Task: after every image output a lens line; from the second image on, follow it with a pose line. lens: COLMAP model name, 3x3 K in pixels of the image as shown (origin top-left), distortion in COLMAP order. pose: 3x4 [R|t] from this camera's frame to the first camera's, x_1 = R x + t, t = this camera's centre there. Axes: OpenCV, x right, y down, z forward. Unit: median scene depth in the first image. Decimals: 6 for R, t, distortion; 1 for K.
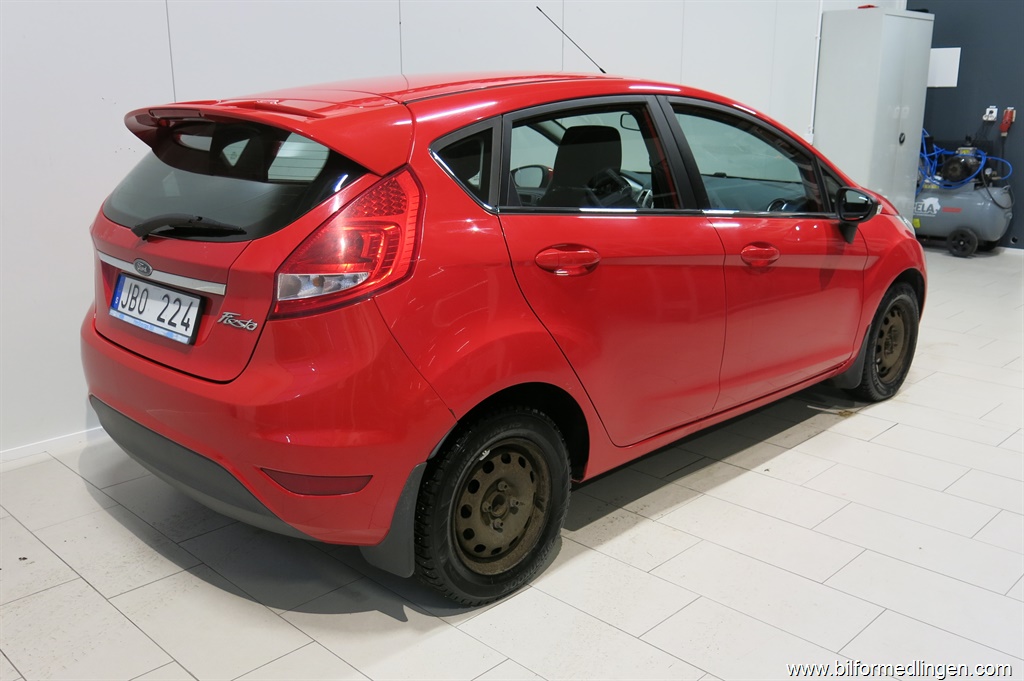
lens RADIAL K [[949.1, 0, 509.5], [0, 949.1, 339.9], [0, 0, 1]] dist [-0.023920, 0.000000]
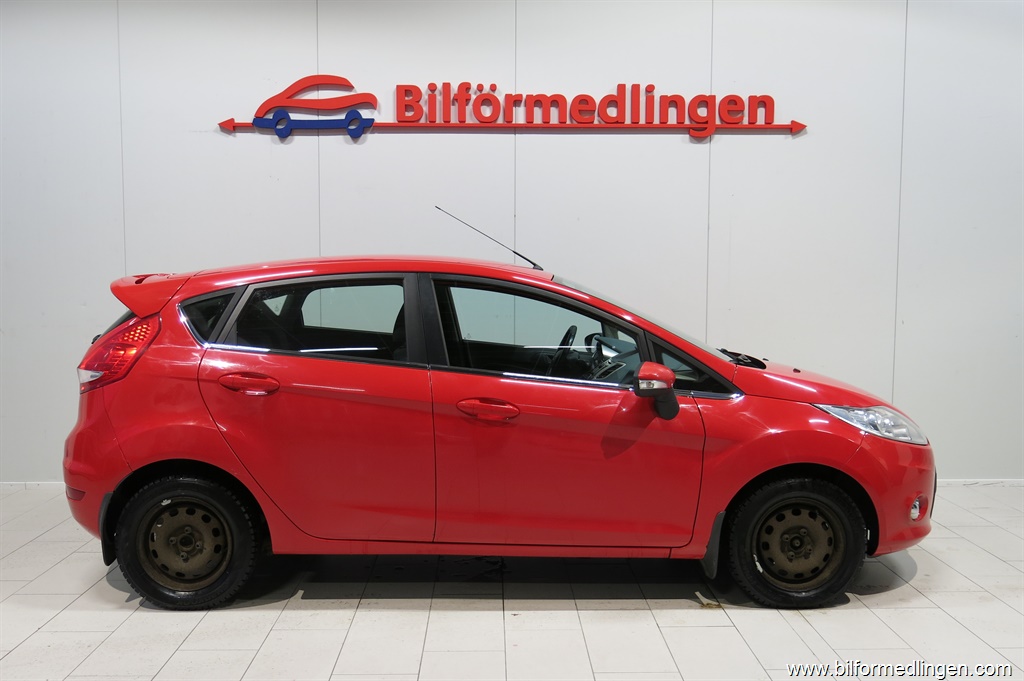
lens RADIAL K [[949.1, 0, 533.5], [0, 949.1, 330.7], [0, 0, 1]] dist [-0.023920, 0.000000]
pose [[0.717655, 0.048745, -0.694691, 1.082761], [-0.182034, 0.975995, -0.119568, -0.054739], [0.672187, 0.212266, 0.709301, 0.202269]]
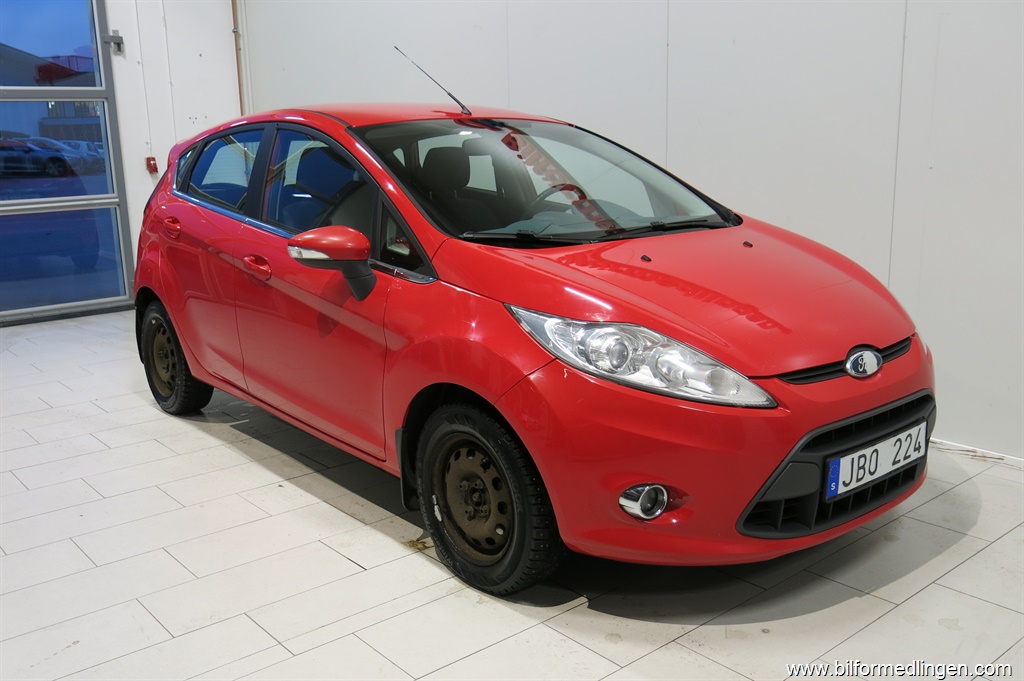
lens RADIAL K [[949.1, 0, 508.3], [0, 949.1, 340.7], [0, 0, 1]] dist [-0.023920, 0.000000]
pose [[-0.095576, 0.211853, -0.972617, 1.286858], [-0.232607, 0.945285, 0.228757, -0.319919], [0.967863, 0.248101, -0.041068, 1.325020]]
